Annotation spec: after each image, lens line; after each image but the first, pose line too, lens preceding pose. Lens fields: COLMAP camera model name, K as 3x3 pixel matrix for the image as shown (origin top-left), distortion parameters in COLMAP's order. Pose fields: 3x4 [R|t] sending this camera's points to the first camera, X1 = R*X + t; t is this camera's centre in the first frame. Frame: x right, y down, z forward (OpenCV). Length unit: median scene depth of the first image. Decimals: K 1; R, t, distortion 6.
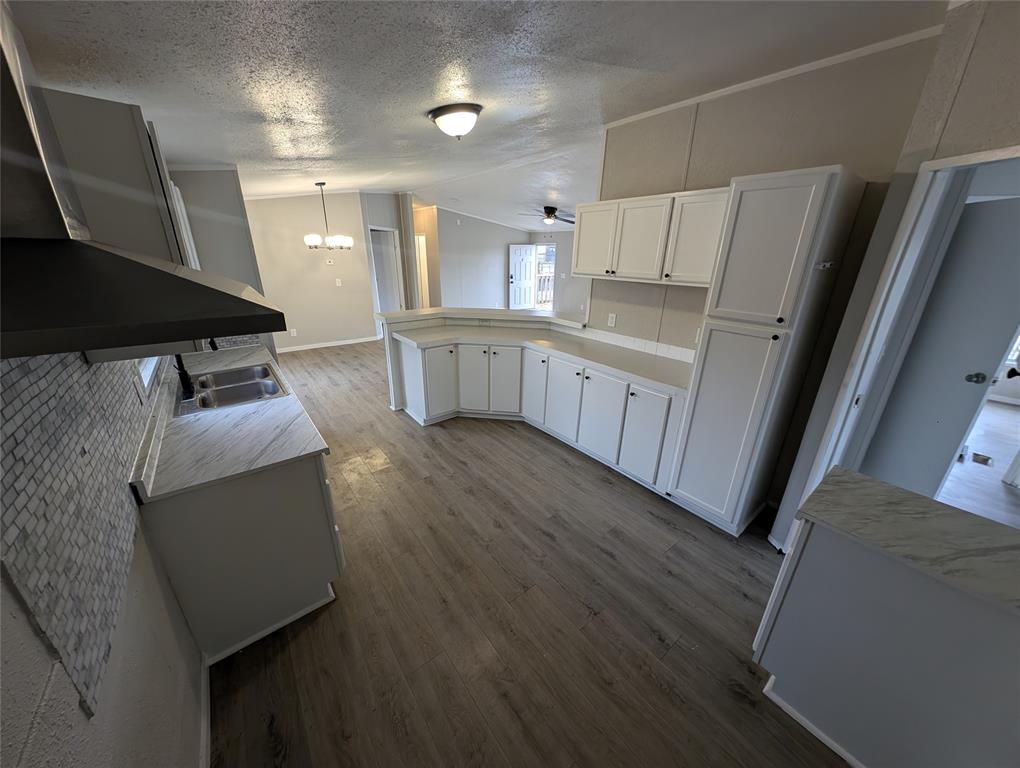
lens RADIAL K [[361.4, 0, 508.7], [0, 361.4, 382.3], [0, 0, 1]] dist [0.017753, -0.007923]
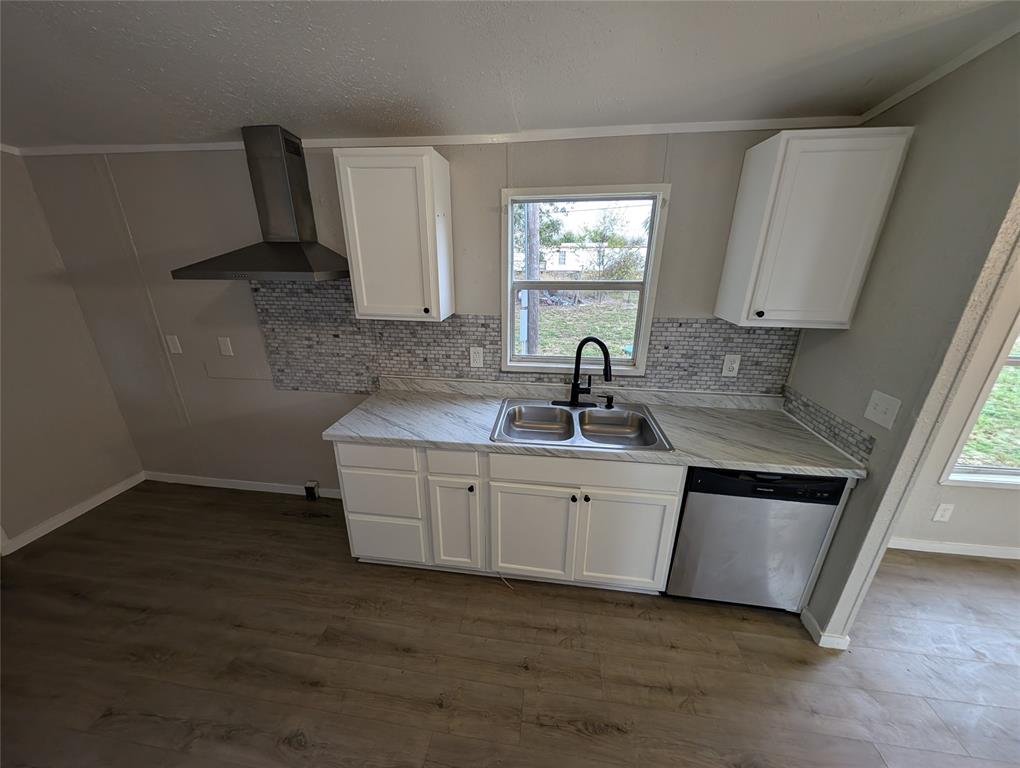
lens RADIAL K [[361.4, 0, 508.7], [0, 361.4, 382.3], [0, 0, 1]] dist [0.017753, -0.007923]
pose [[-0.717545, 0.222534, -0.660006, -0.171951], [-0.249938, 0.802210, 0.542209, -0.491595], [0.650123, 0.554020, -0.520002, 1.391802]]
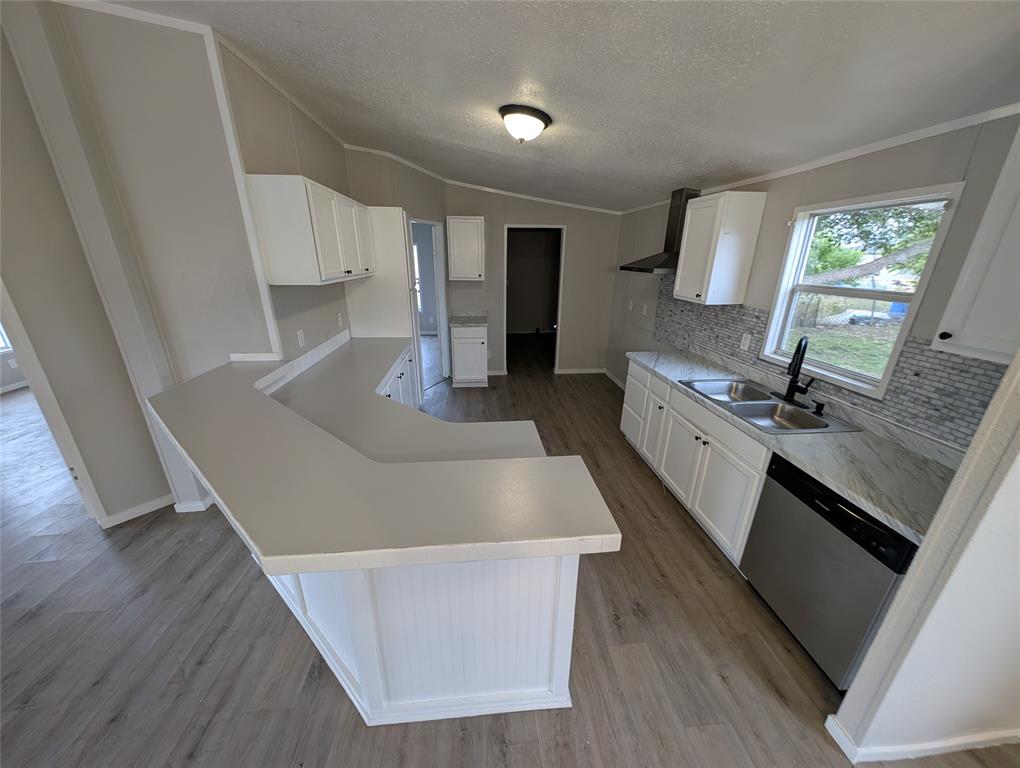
lens RADIAL K [[361.4, 0, 508.7], [0, 361.4, 382.3], [0, 0, 1]] dist [0.017753, -0.007923]
pose [[-0.843307, -0.197420, 0.499858, -0.754186], [0.166347, 0.788528, 0.592074, -0.751339], [-0.511040, 0.582450, -0.632131, 2.067479]]
